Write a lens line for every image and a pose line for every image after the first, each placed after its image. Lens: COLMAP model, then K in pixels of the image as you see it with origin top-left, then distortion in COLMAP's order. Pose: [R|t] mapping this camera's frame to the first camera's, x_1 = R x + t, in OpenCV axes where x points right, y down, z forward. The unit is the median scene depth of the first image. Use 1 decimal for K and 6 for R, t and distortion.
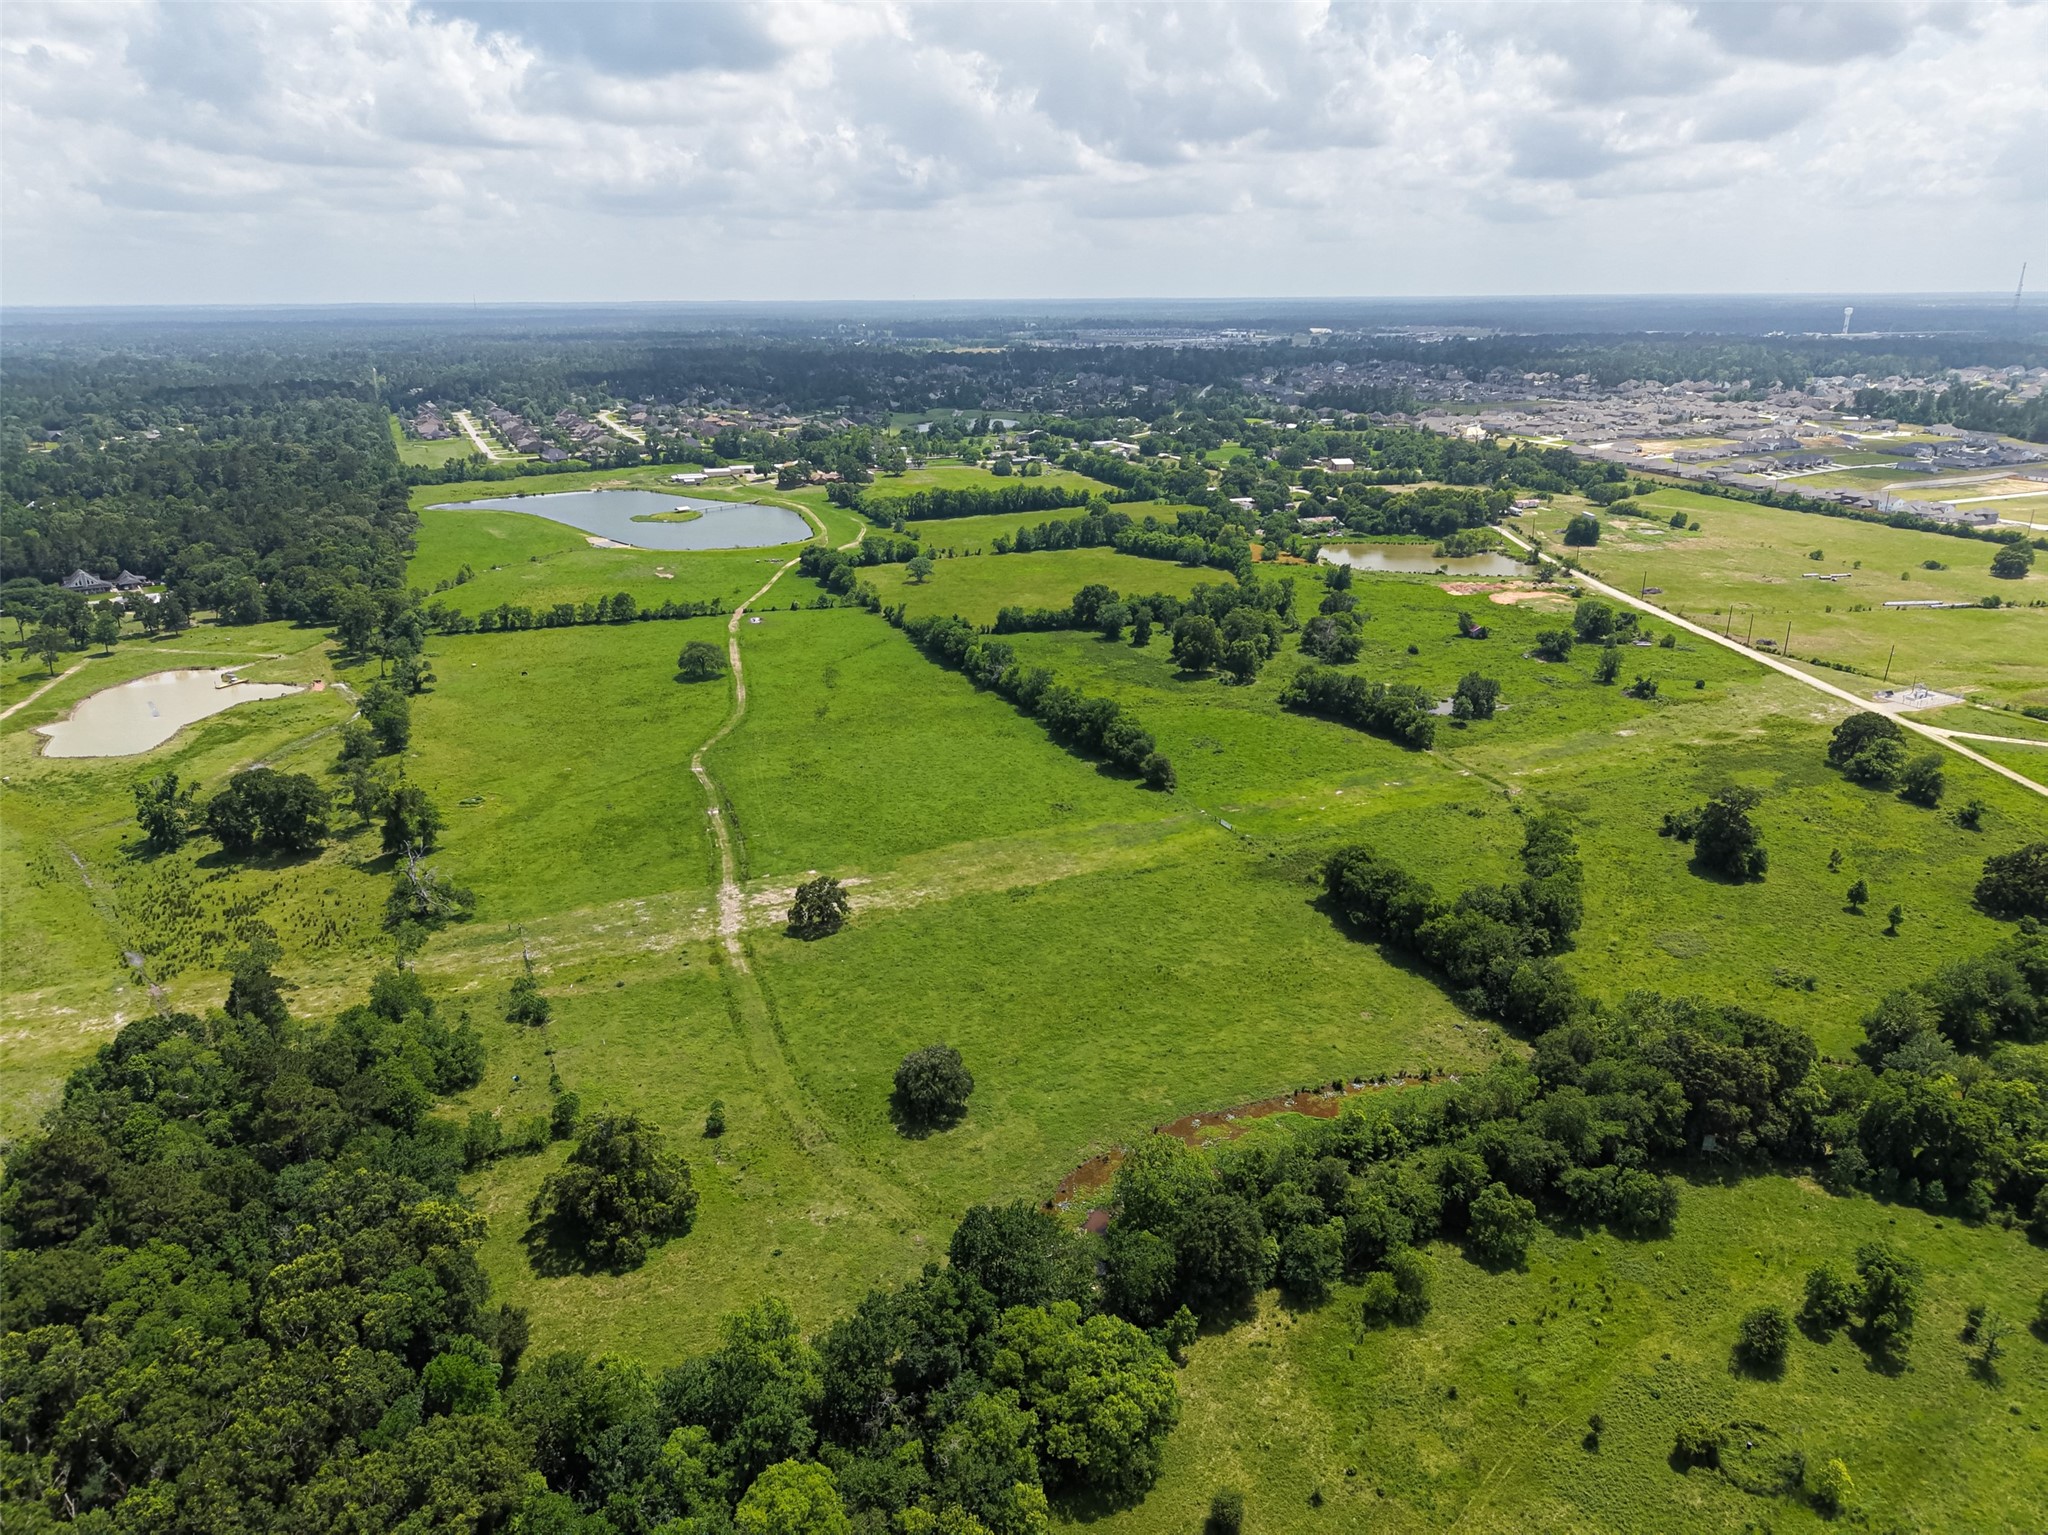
lens RADIAL K [[1361.5, 0, 1024.0], [0, 1361.5, 767.5], [0, 0, 1]] dist [0.039625, -0.042461]
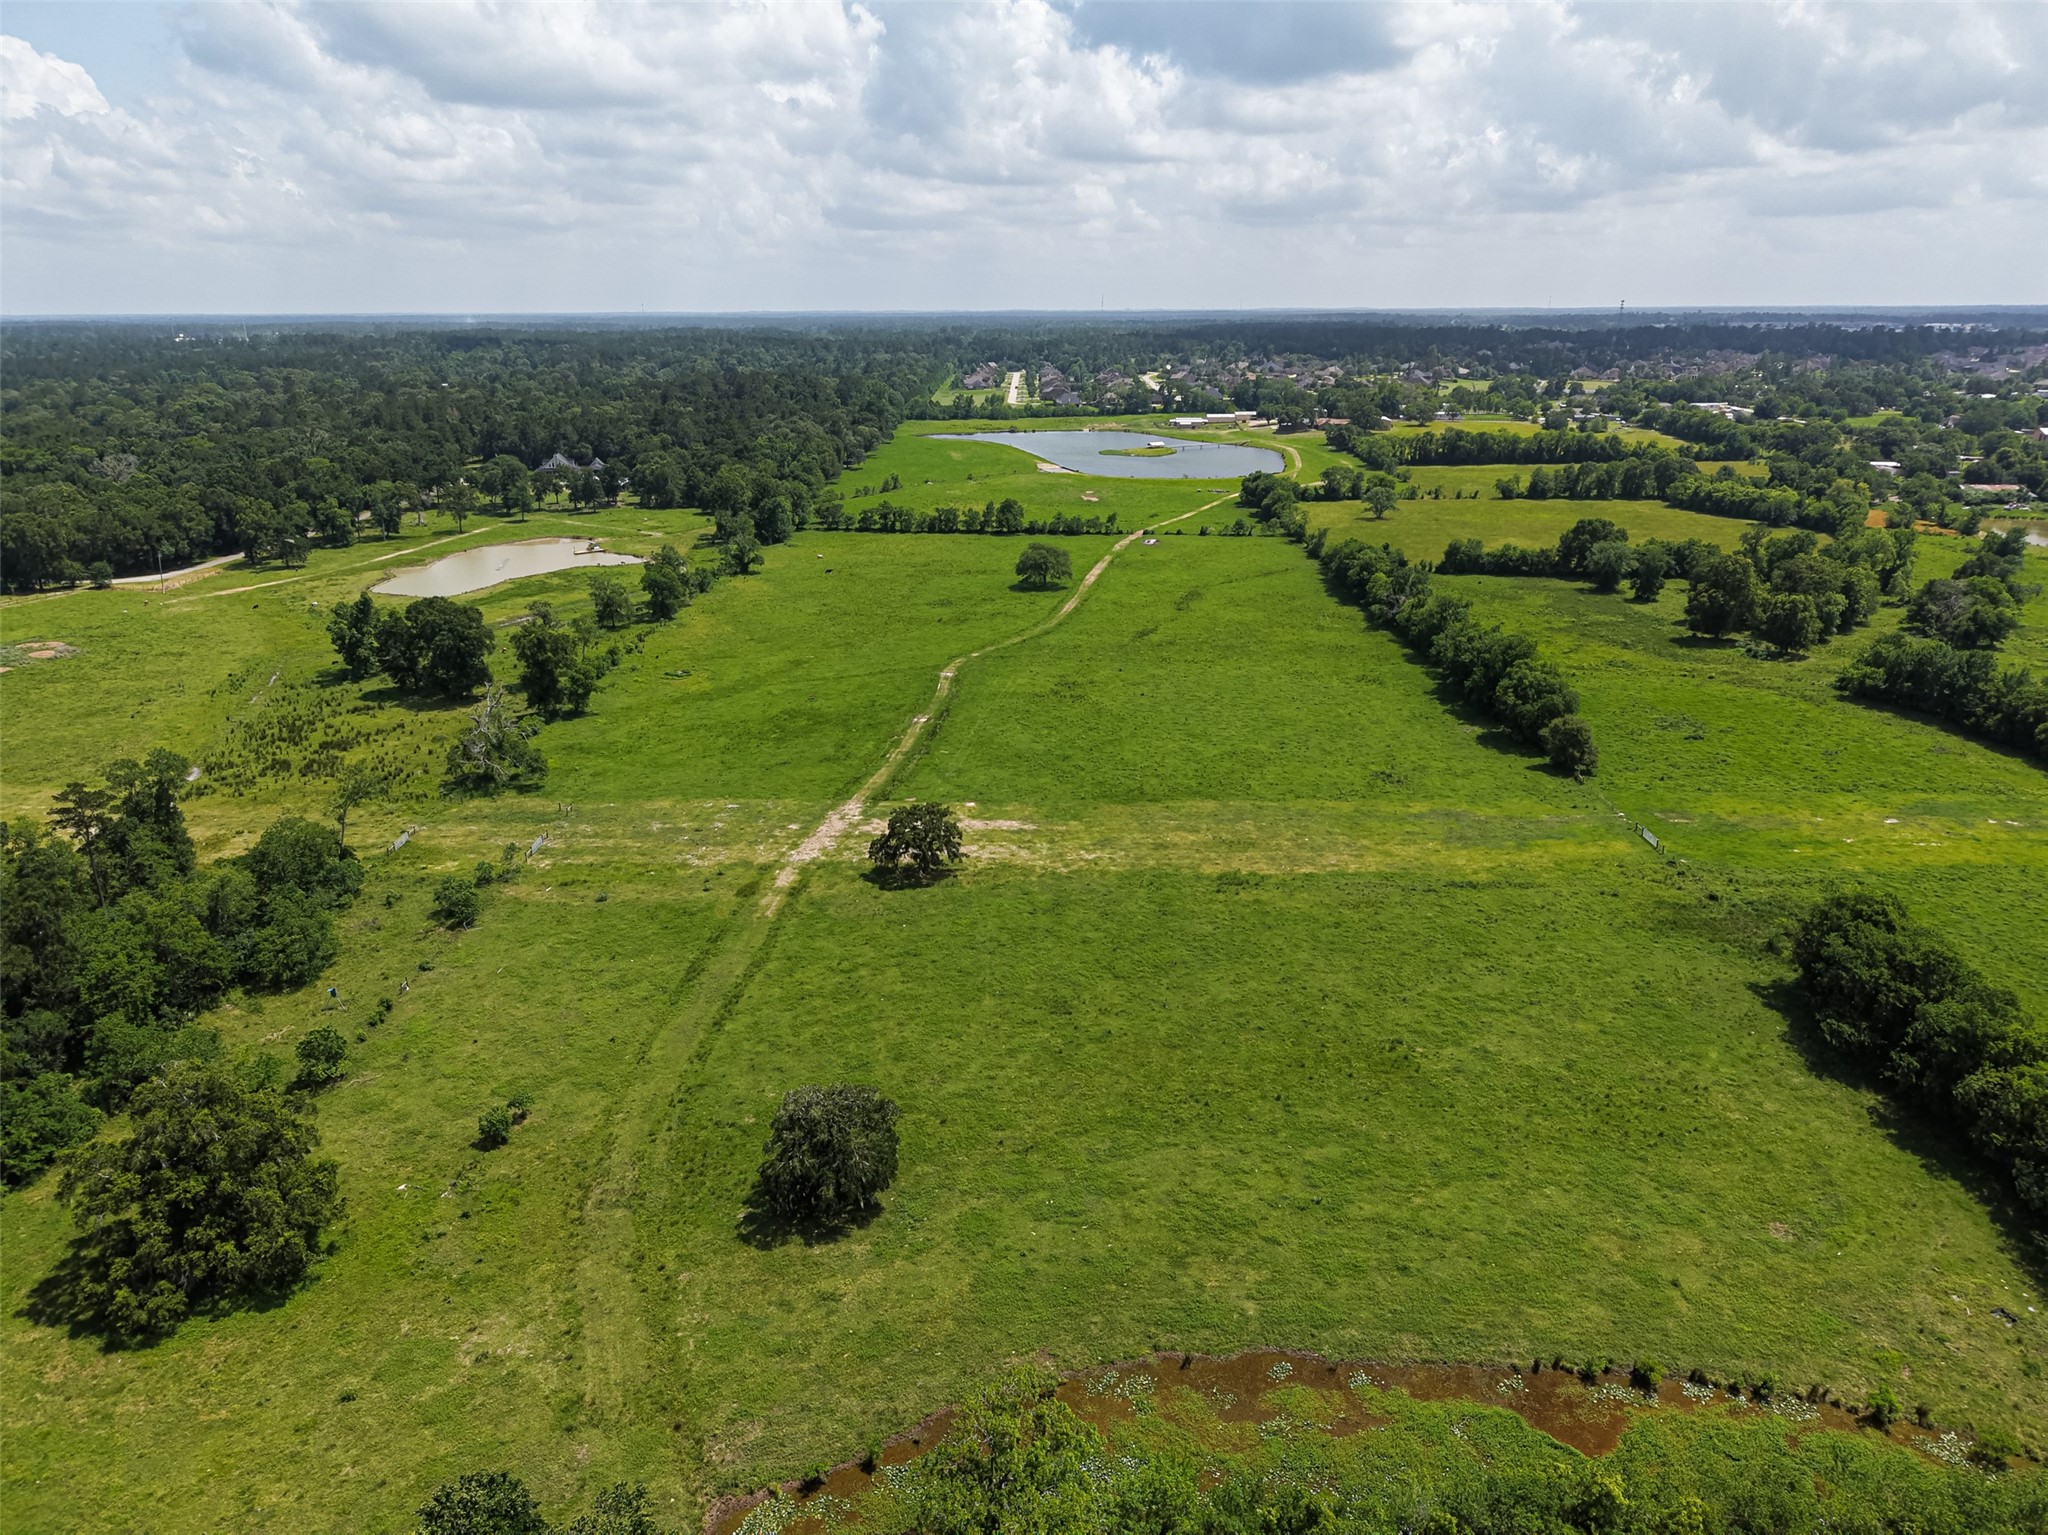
lens RADIAL K [[1395.1, 0, 1016.5], [0, 1395.1, 684.6], [0, 0, 1]] dist [0.007128, 0.001967]
pose [[0.906879, 0.109945, -0.406795, 0.113647], [-0.137079, 0.989828, -0.038073, 0.030246], [0.398471, 0.090290, 0.912726, 0.267432]]
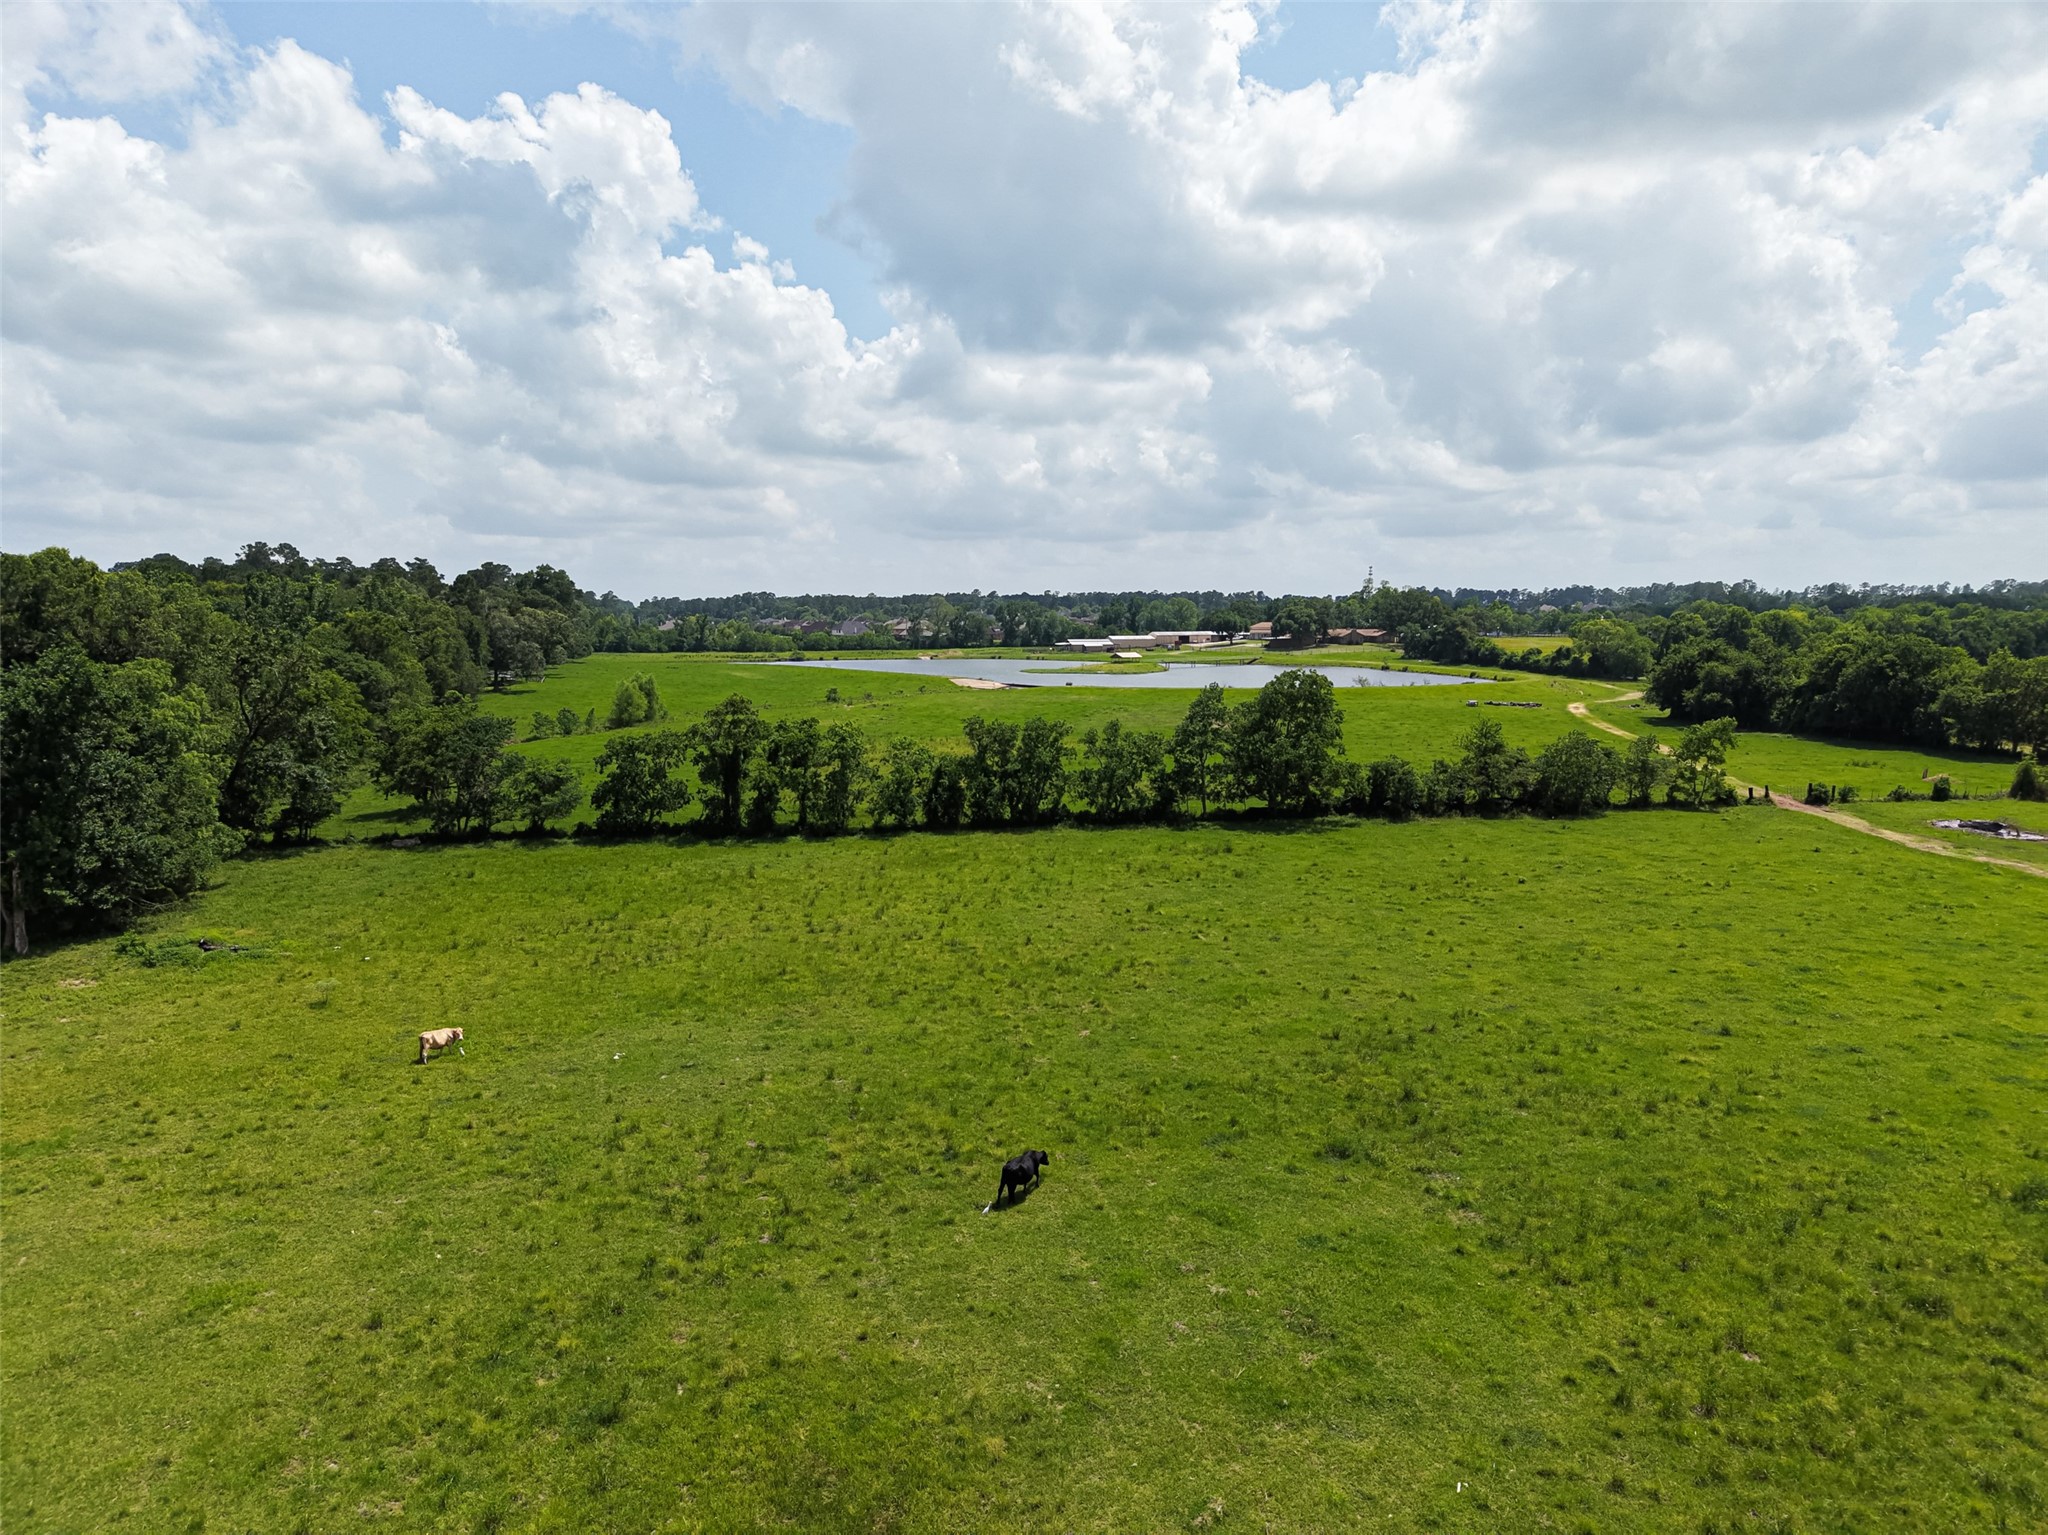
lens RADIAL K [[1378.0, 0, 1024.0], [0, 1378.0, 767.5], [0, 0, 1]] dist [0.013483, -0.008078]
pose [[0.985267, 0.019164, -0.169945, -0.398515], [-0.056745, 0.974042, -0.219141, -0.090892], [0.161334, 0.225556, 0.960779, 1.073330]]
